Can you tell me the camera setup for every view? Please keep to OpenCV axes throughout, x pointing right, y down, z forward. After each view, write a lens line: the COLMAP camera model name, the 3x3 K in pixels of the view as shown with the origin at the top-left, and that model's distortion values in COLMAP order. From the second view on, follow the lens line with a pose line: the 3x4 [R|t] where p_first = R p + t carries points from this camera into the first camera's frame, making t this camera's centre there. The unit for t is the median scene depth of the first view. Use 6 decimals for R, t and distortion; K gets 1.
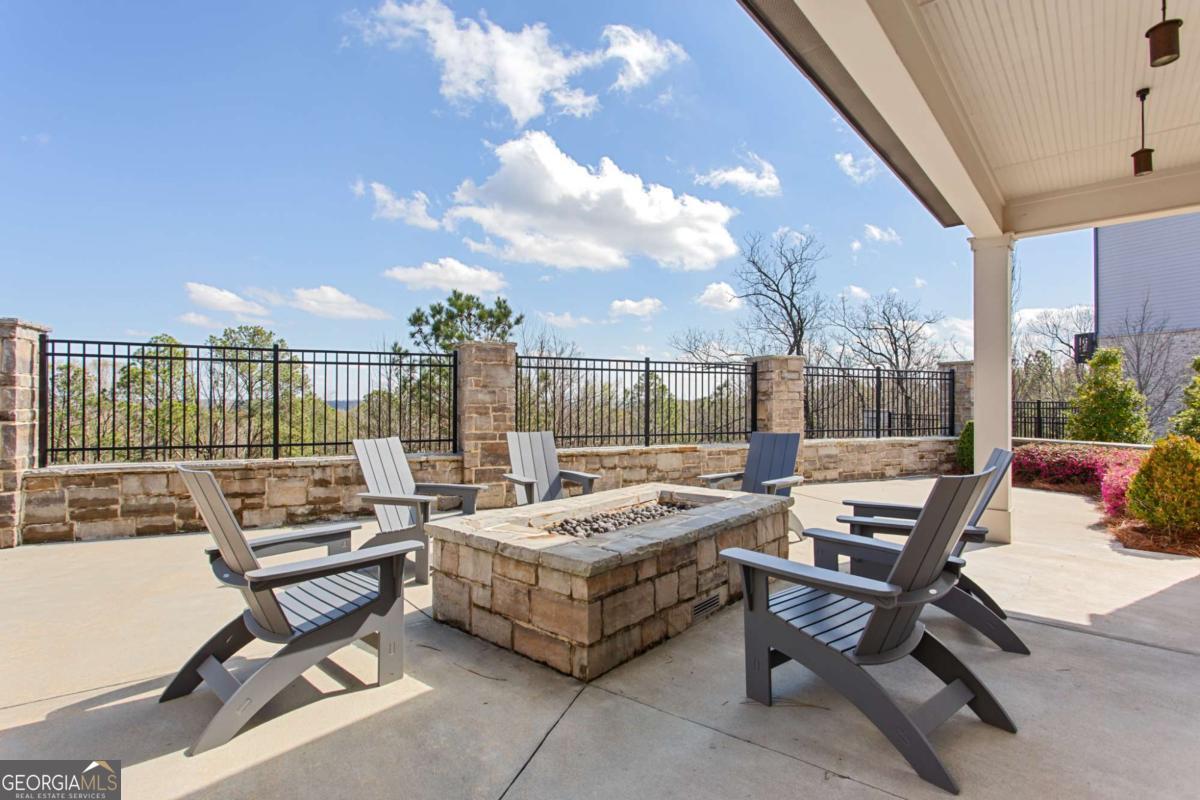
lens RADIAL K [[573.8, 0, 588.0], [0, 573.8, 403.3], [0, 0, 1]] dist [0.015559, 0.002903]
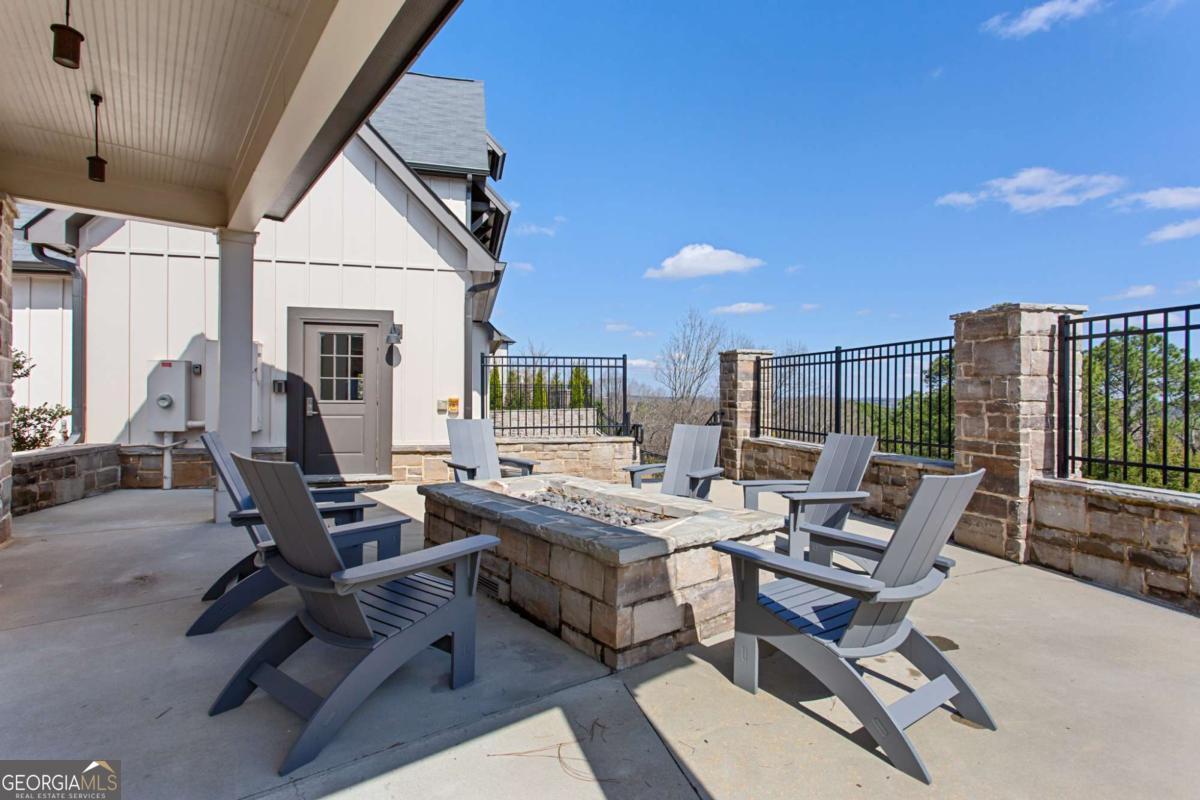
lens RADIAL K [[573.8, 0, 603.3], [0, 573.8, 398.8], [0, 0, 1]] dist [0.015559, 0.002903]
pose [[-0.149666, -0.001411, -0.988736, 0.584639], [-0.011324, 0.999936, 0.000287, 0.004930], [0.988672, 0.011240, -0.149672, 0.656552]]
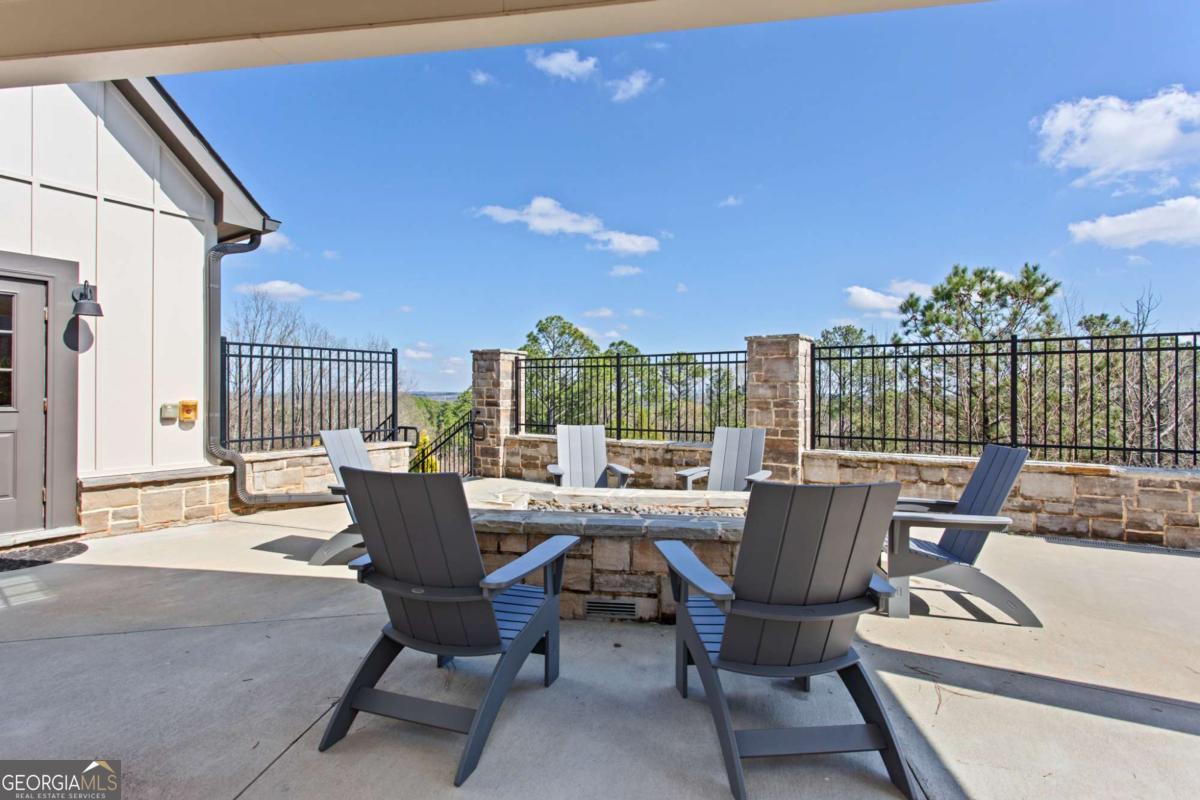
lens RADIAL K [[573.8, 0, 601.0], [0, 573.8, 393.7], [0, 0, 1]] dist [0.015559, 0.002903]
pose [[0.559687, -0.001371, -0.828703, 0.479733], [-0.004661, 0.999978, -0.004802, -0.001483], [0.828691, 0.006550, 0.559668, 0.213713]]
